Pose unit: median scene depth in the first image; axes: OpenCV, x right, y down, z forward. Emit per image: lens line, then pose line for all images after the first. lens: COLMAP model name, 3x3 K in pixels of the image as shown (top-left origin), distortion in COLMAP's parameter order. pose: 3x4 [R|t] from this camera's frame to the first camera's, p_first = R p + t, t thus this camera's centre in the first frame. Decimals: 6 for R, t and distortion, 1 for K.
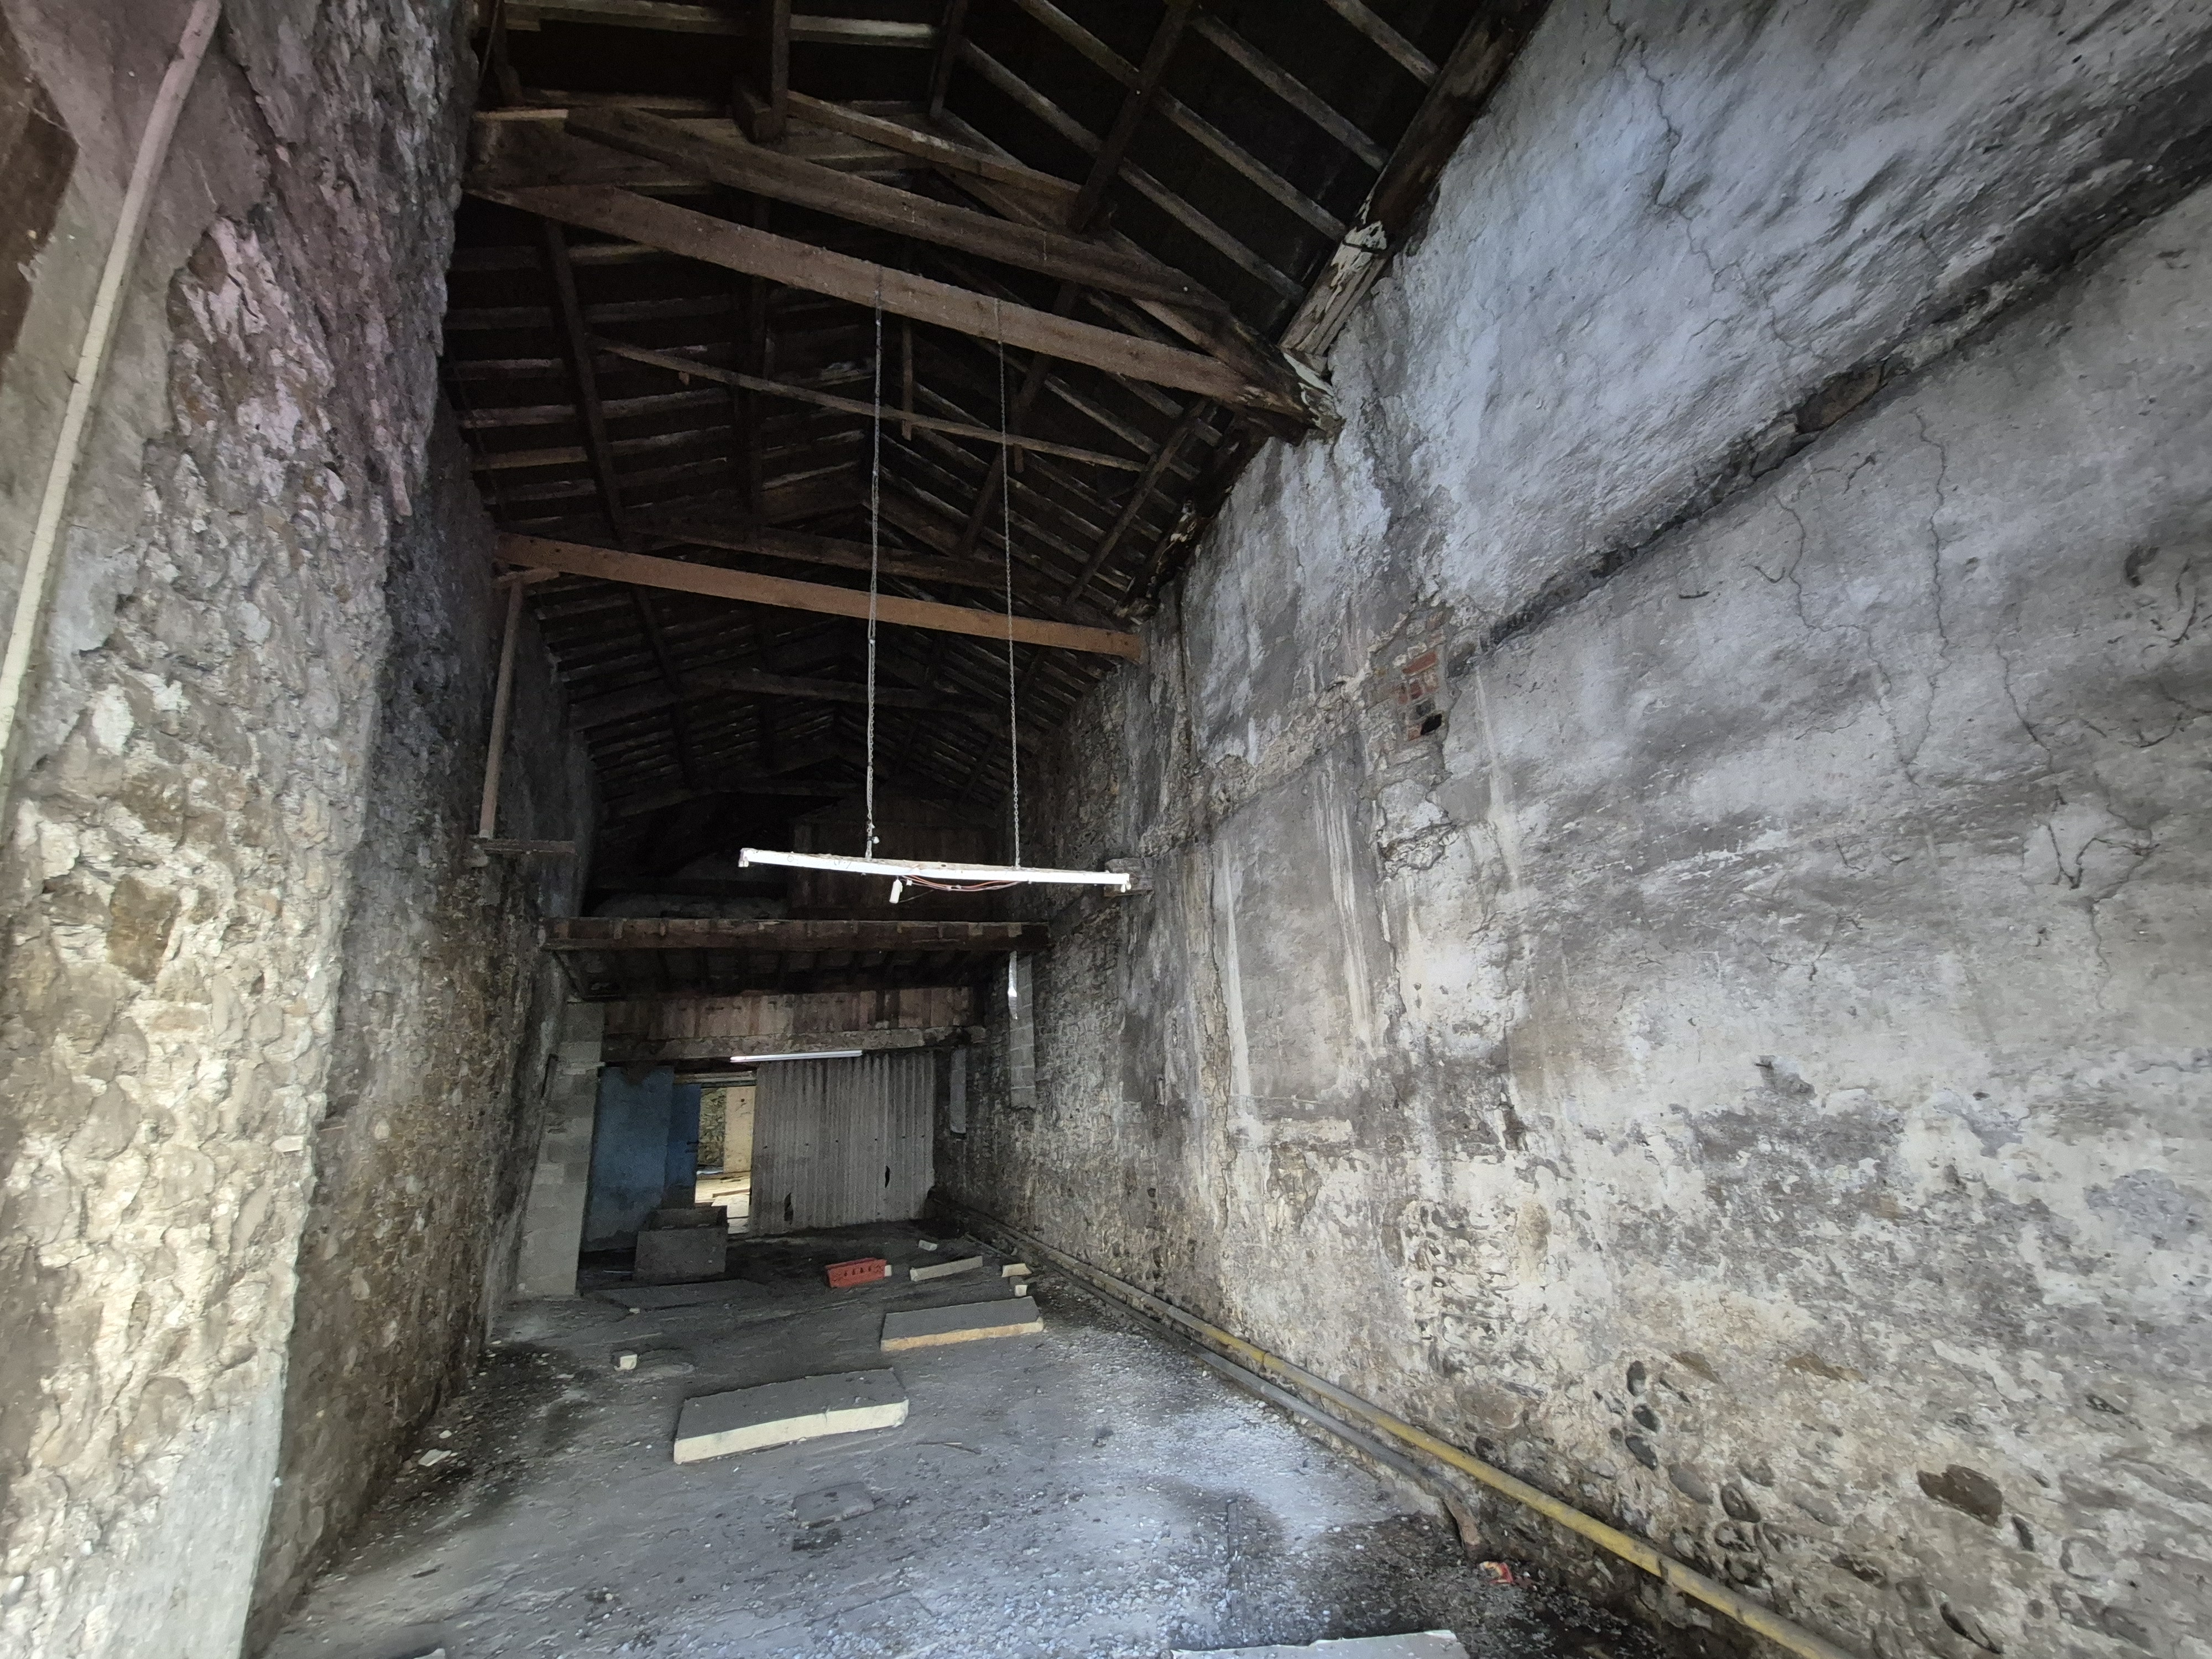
lens RADIAL K [[928.5, 0, 1108.1], [0, 928.5, 824.7], [0, 0, 1]] dist [-0.000967, 0.004119]
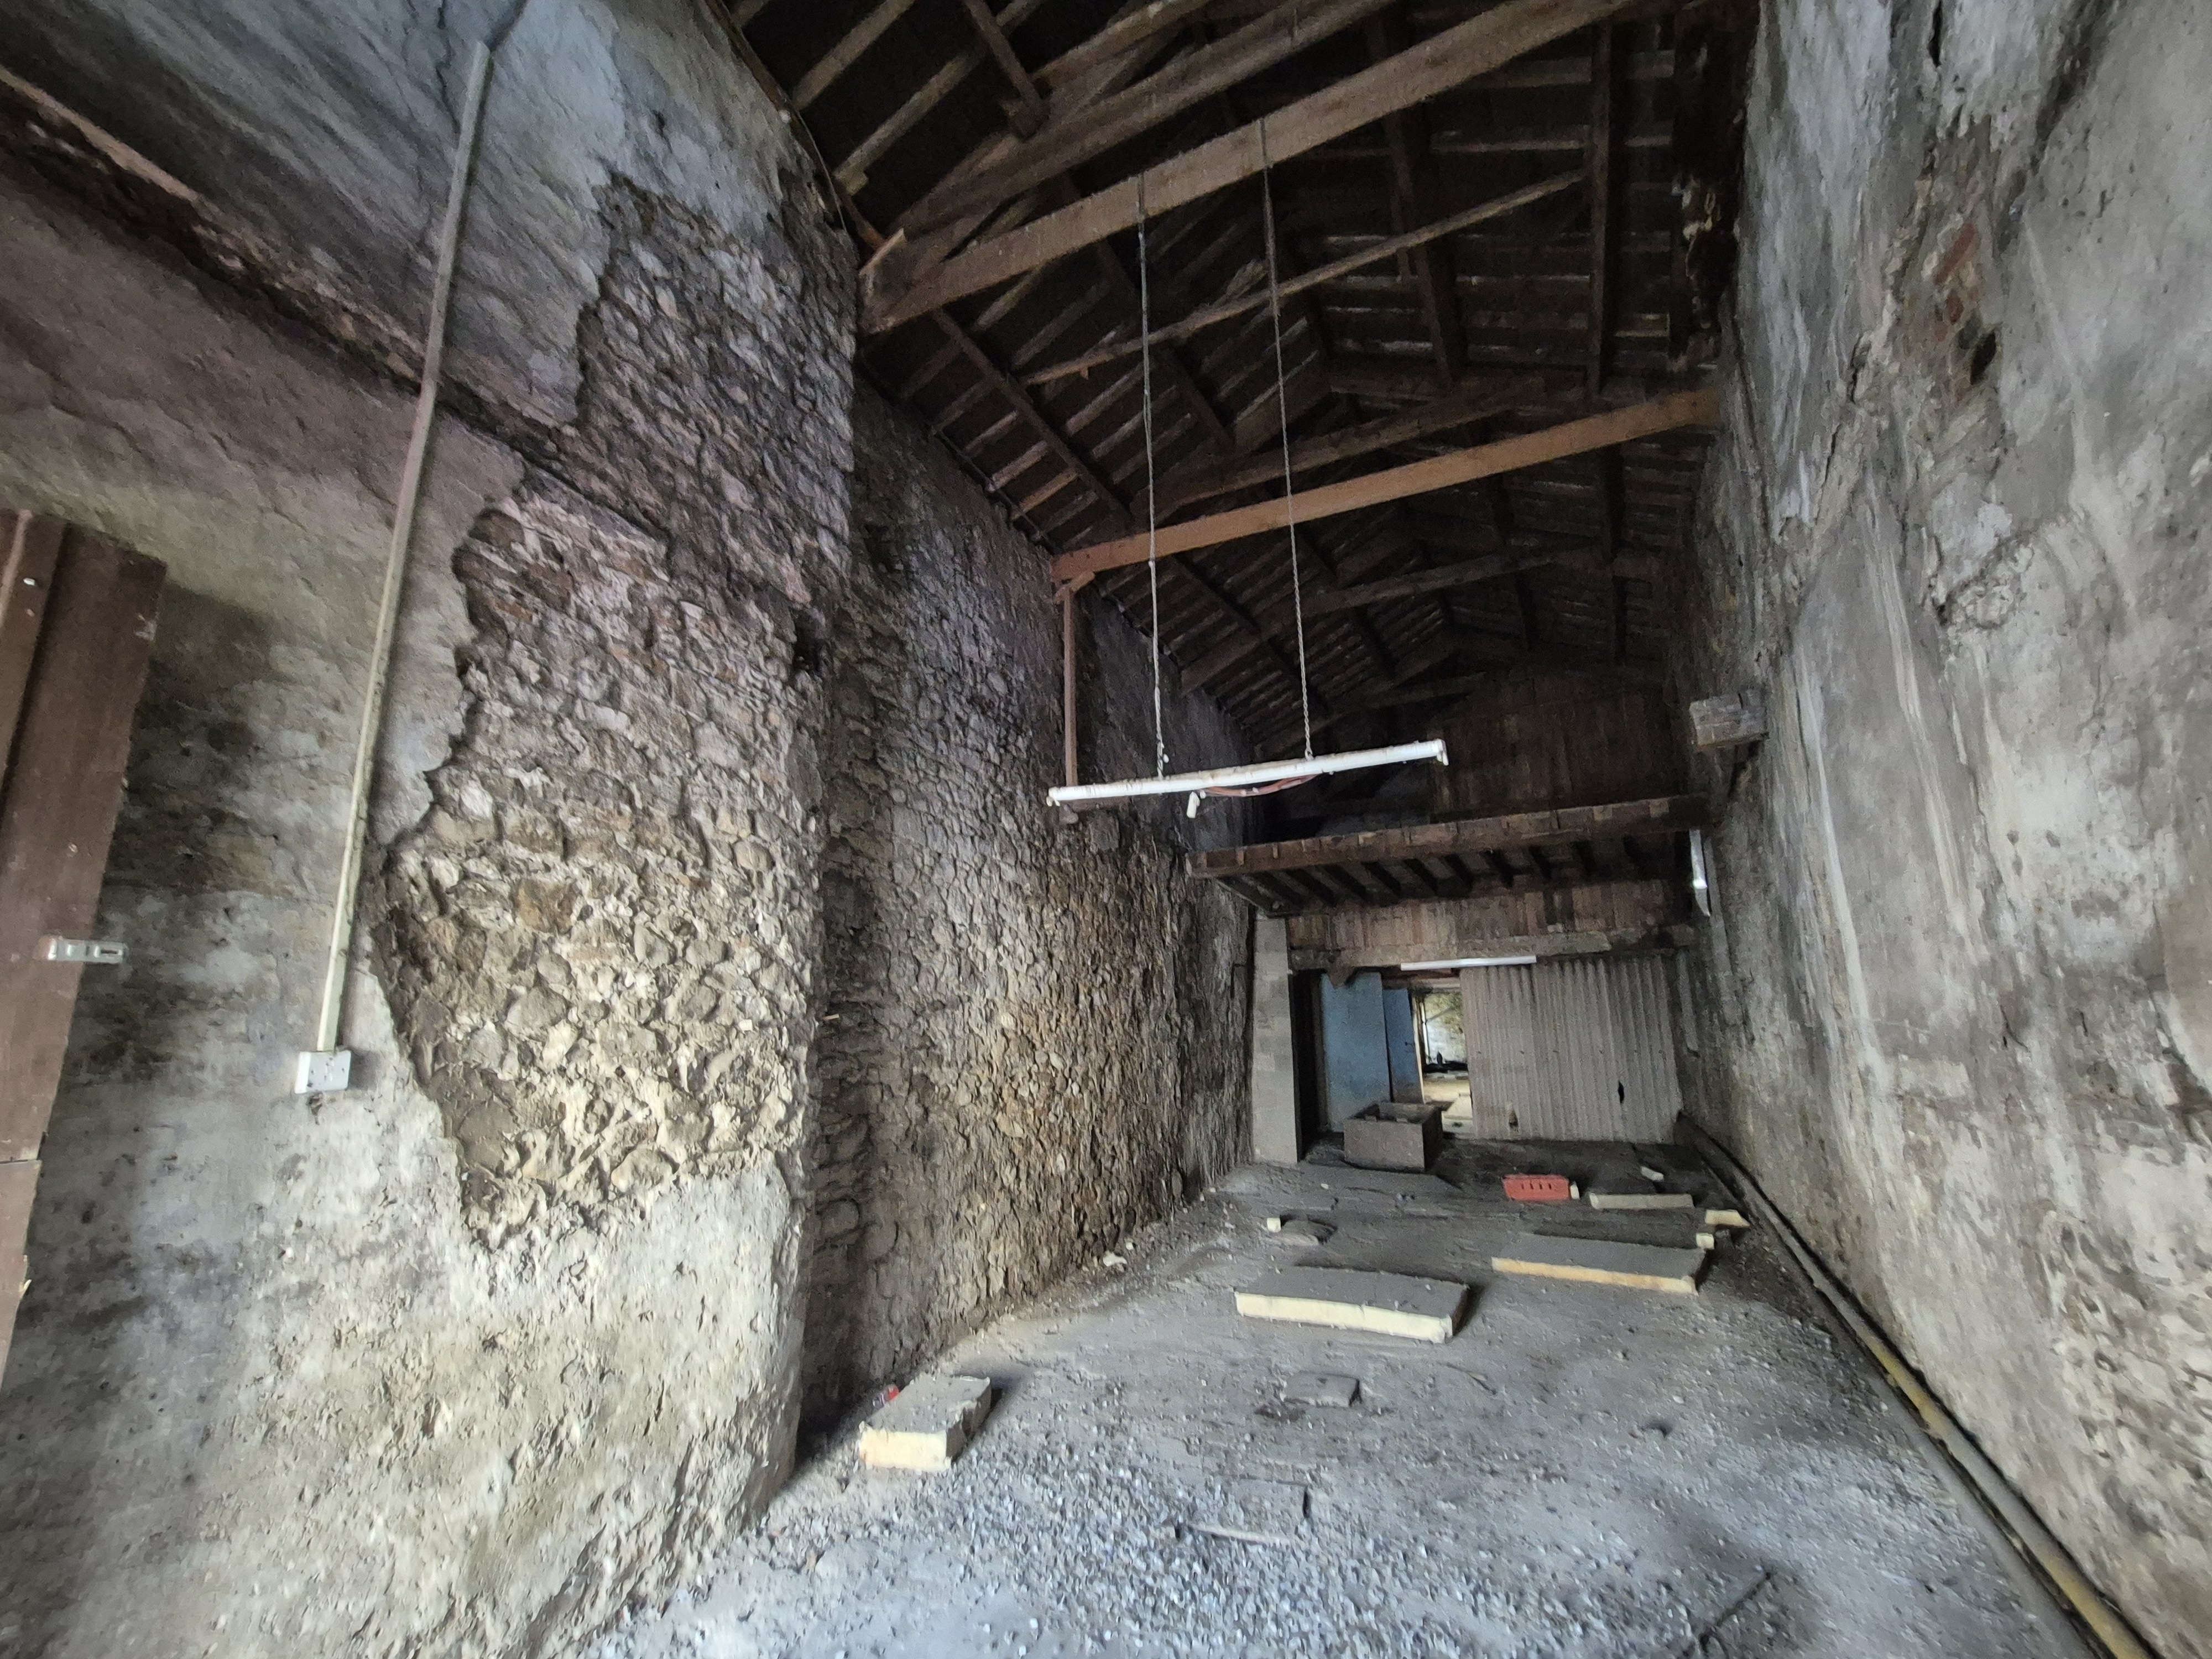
lens RADIAL K [[928.5, 0, 1108.1], [0, 928.5, 824.7], [0, 0, 1]] dist [-0.000967, 0.004119]
pose [[0.653097, -0.120929, -0.747557, 0.398715], [0.193537, 0.981038, 0.010383, 0.055984], [0.732126, -0.151461, 0.664117, 0.231684]]
